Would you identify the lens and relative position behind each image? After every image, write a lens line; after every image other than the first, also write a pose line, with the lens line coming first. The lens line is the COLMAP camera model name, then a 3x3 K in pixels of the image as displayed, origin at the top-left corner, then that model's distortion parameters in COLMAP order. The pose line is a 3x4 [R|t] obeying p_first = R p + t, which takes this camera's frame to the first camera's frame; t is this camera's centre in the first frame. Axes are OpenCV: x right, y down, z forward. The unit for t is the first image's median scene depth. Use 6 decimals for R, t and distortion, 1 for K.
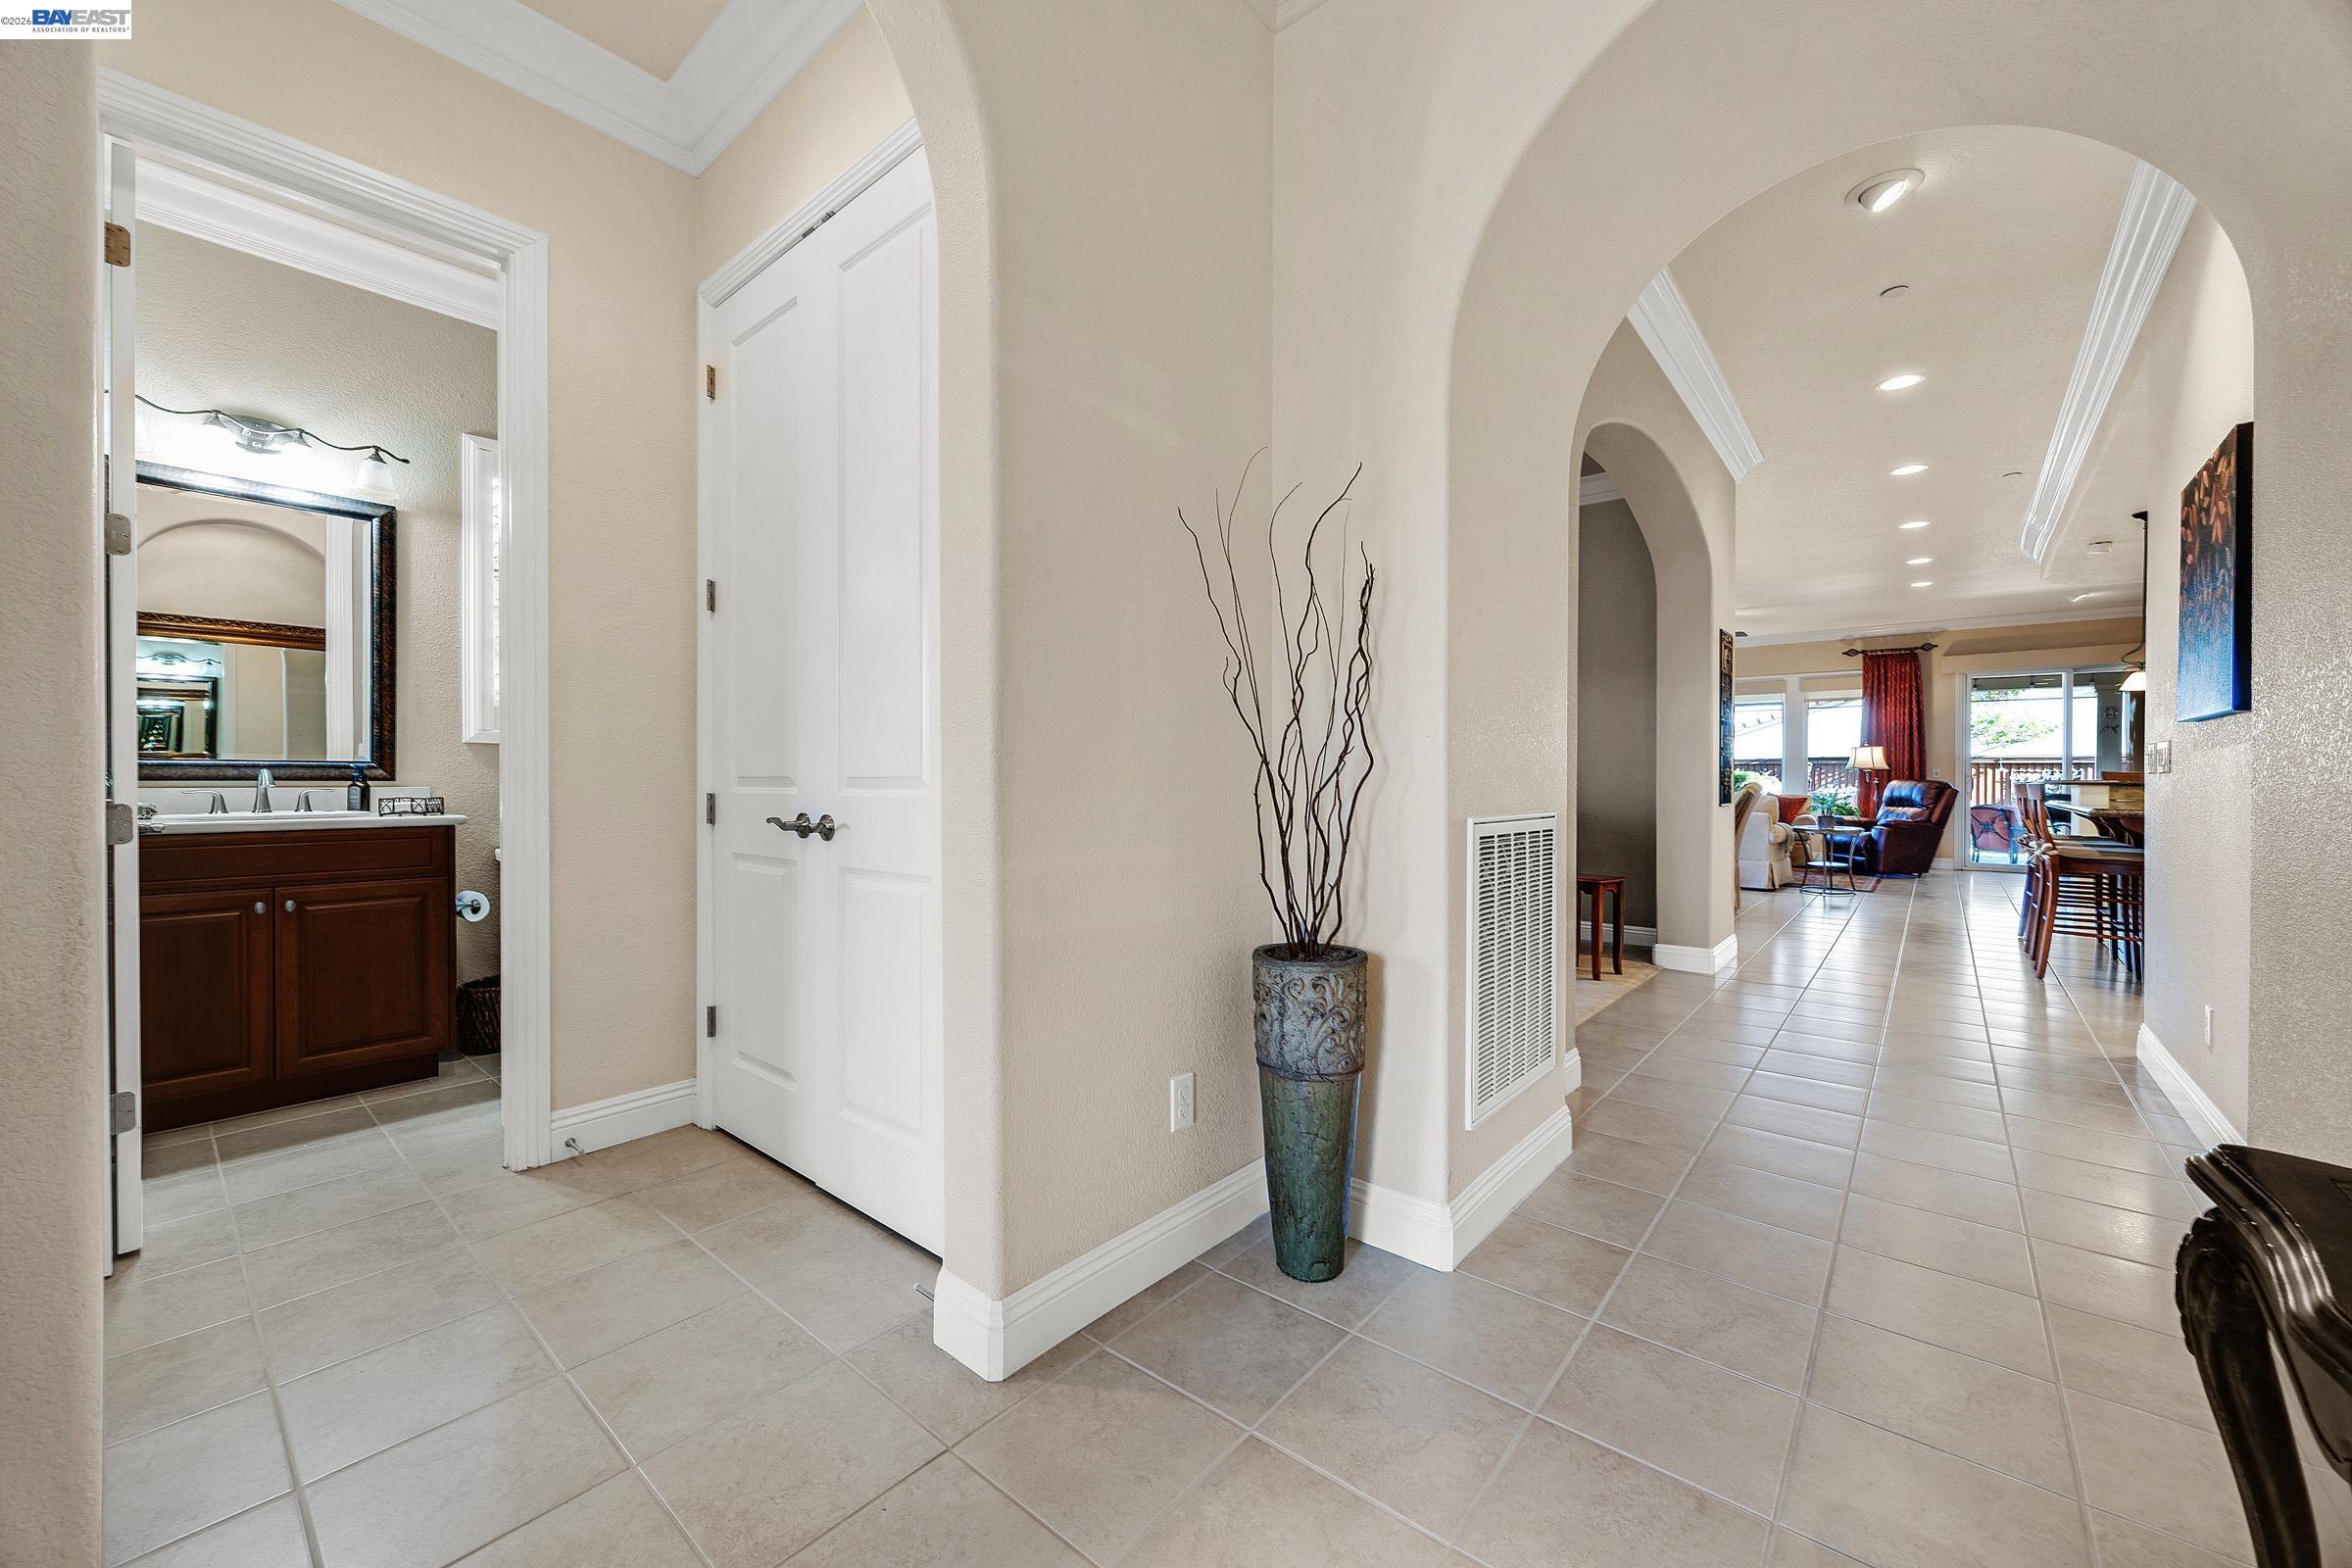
lens RADIAL K [[912.4, 0, 1183.3], [0, 912.4, 778.8], [0, 0, 1]] dist [-0.001255, 0.000617]
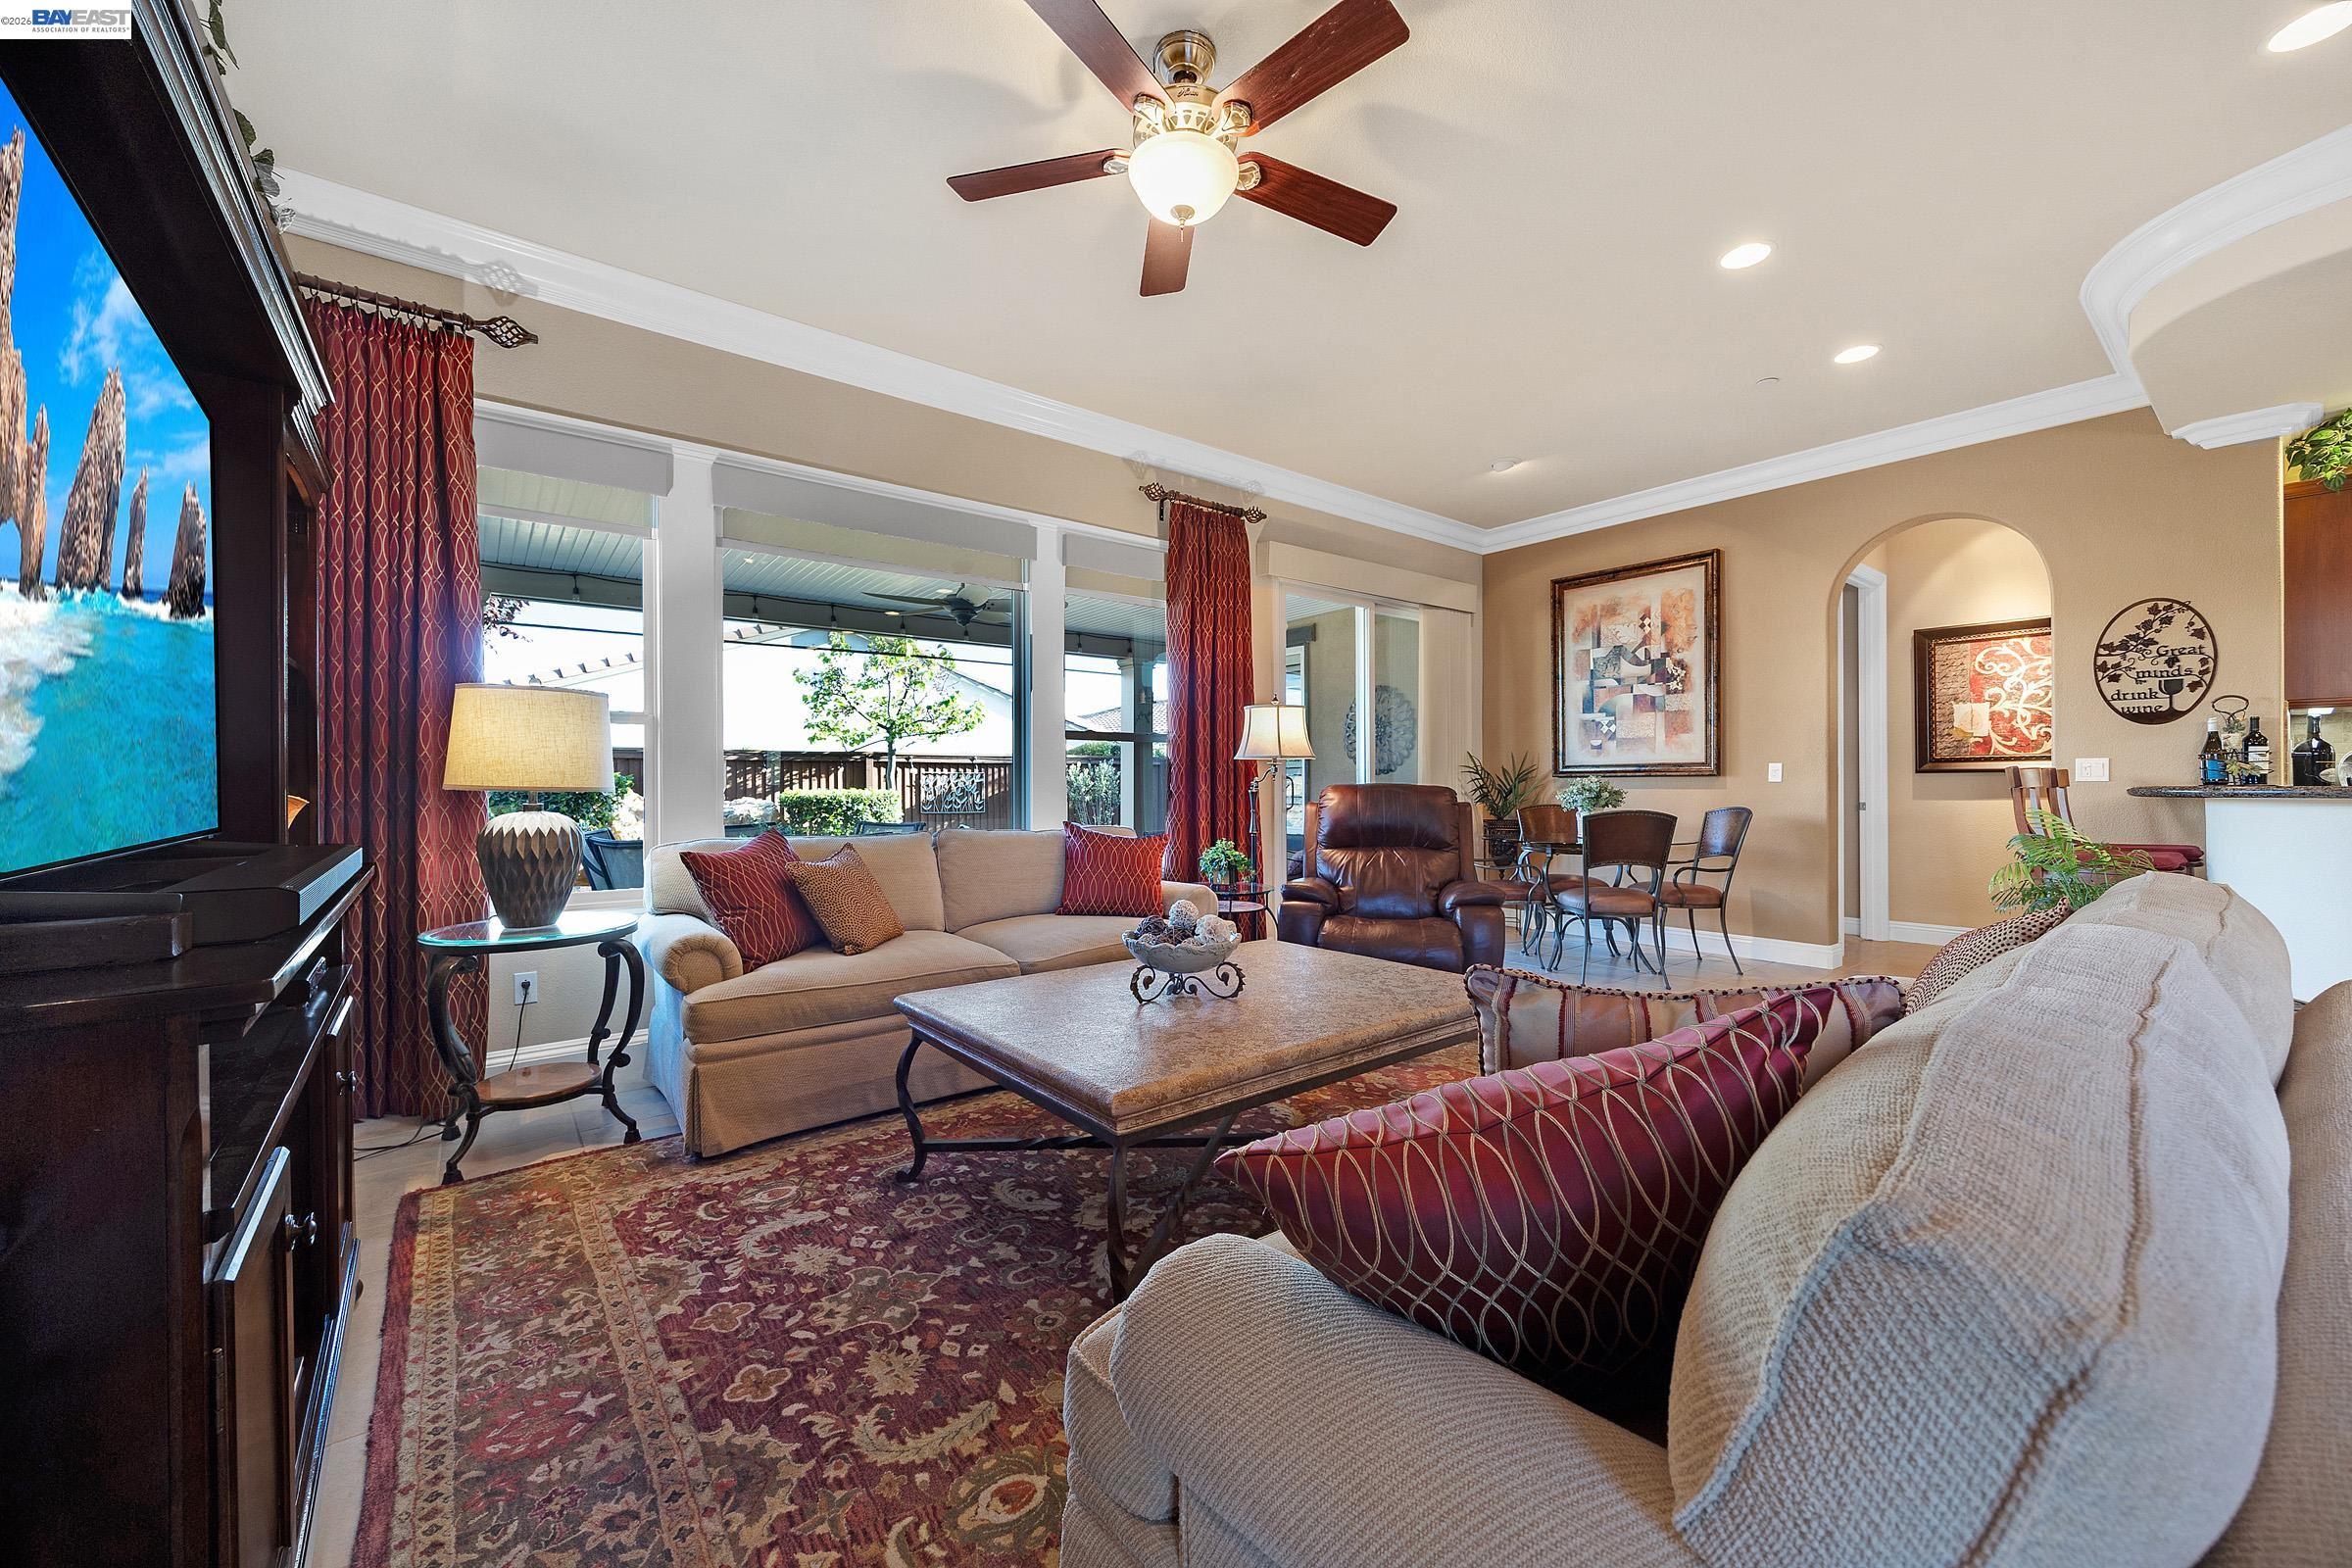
lens RADIAL K [[912.4, 0, 1186.0], [0, 912.4, 782.4], [0, 0, 1]] dist [-0.001255, 0.000617]
pose [[0.216686, -0.002009, 0.976239, 0.199136], [0.002735, 0.999995, 0.001451, -0.000335], [-0.976238, 0.002355, 0.216690, 0.642174]]
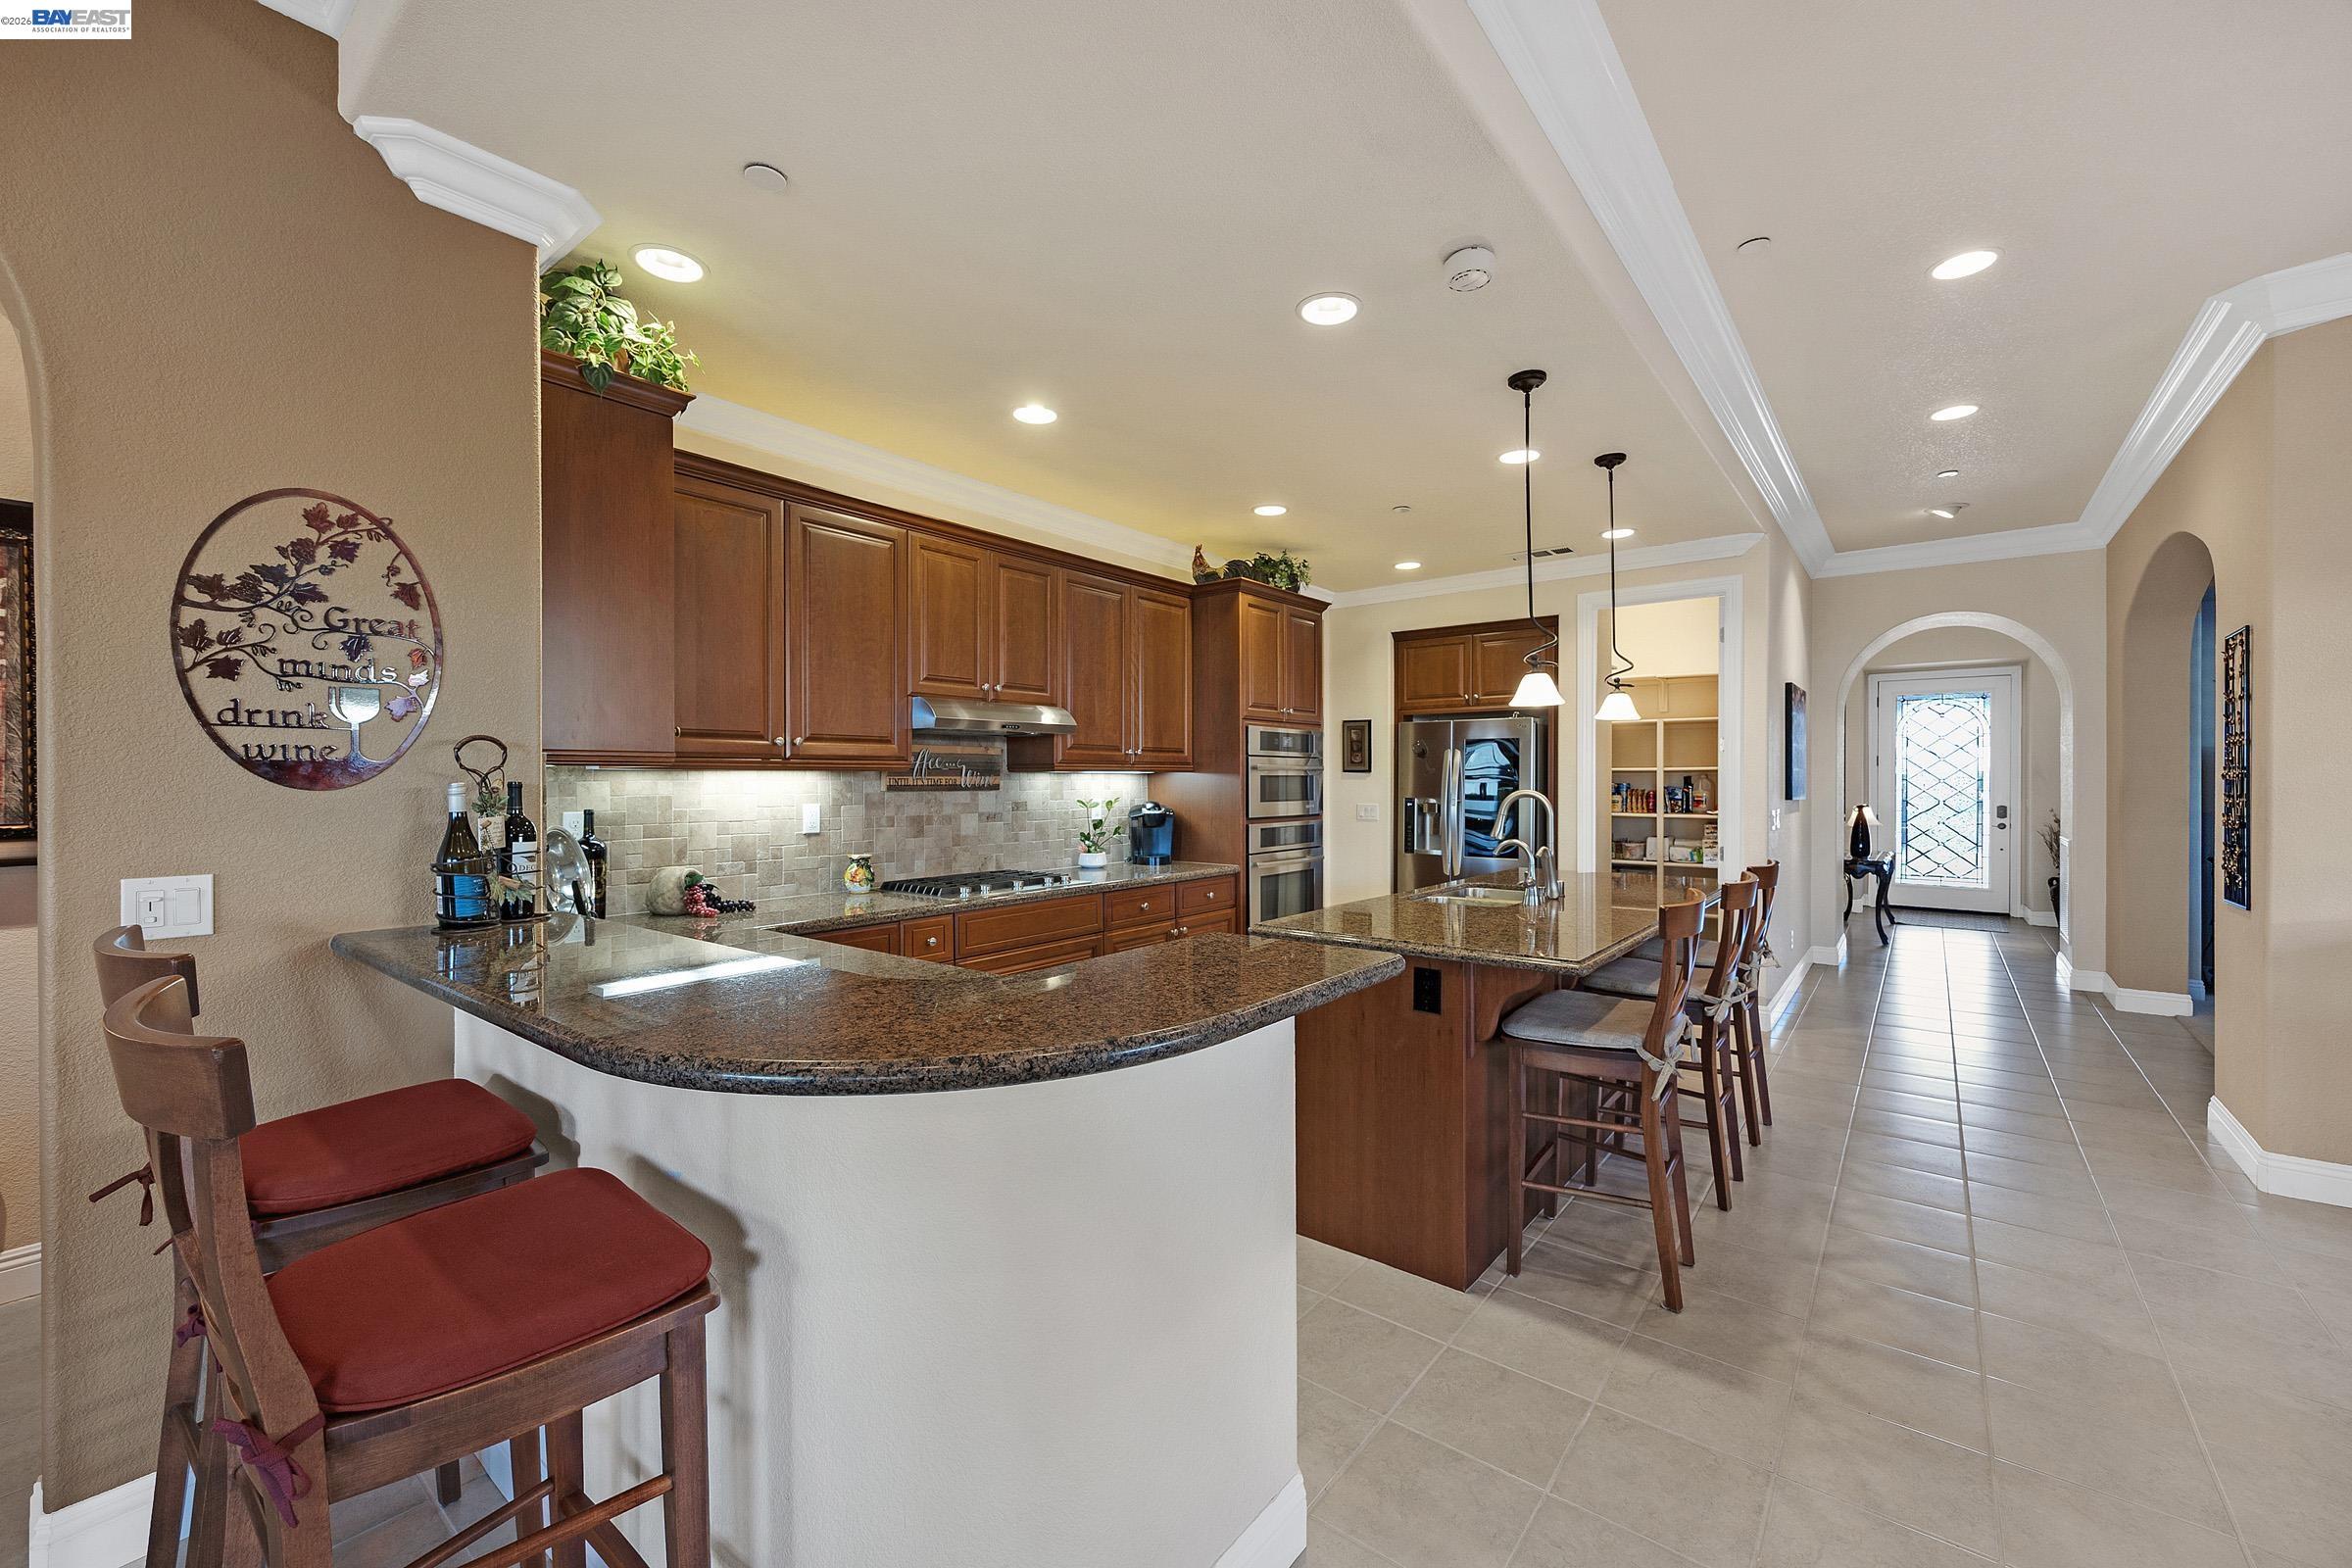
lens RADIAL K [[912.4, 0, 1164.5], [0, 912.4, 791.3], [0, 0, 1]] dist [-0.001255, 0.000617]
pose [[-0.999982, 0.001313, -0.005772, 0.432022], [0.001244, 0.999927, 0.011987, -0.018402], [0.005788, 0.011980, -0.999911, 0.529682]]
